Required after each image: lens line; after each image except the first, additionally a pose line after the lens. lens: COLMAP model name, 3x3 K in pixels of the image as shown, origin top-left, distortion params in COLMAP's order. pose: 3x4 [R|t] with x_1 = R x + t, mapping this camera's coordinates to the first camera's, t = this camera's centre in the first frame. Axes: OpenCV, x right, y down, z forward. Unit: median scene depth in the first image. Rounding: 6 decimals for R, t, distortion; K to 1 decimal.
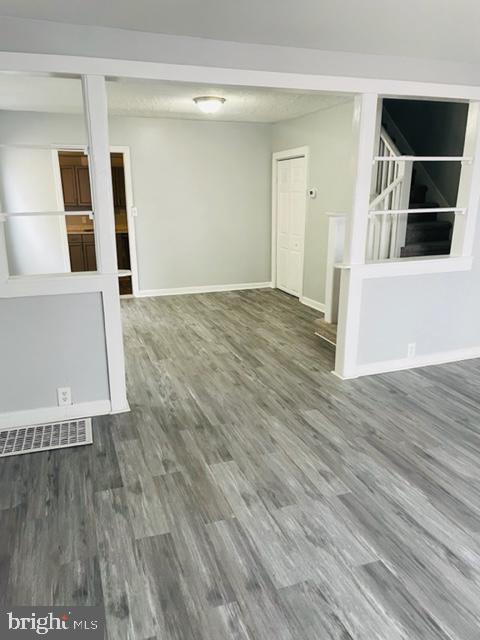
lens RADIAL K [[486.1, 0, 239.7], [0, 486.1, 322.5], [0, 0, 1]] dist [0.082851, -0.113400]
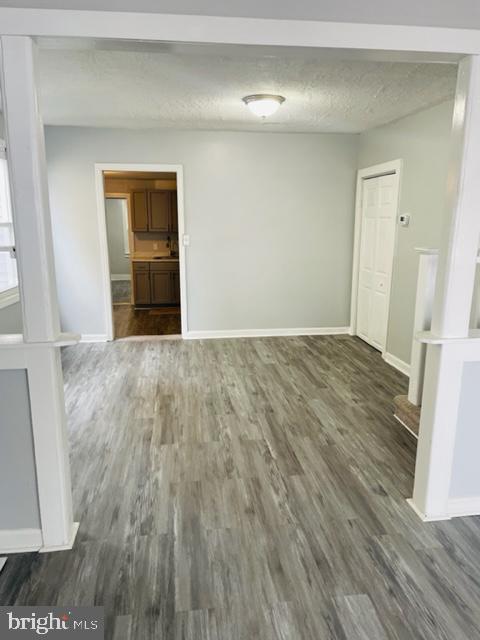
lens RADIAL K [[486.1, 0, 240.0], [0, 486.1, 321.9], [0, 0, 1]] dist [0.082851, -0.113400]
pose [[0.977845, 0.050915, -0.203042, 0.096451], [-0.060667, 0.997270, -0.042094, -0.090392], [0.200345, 0.053479, 0.978265, 0.328411]]
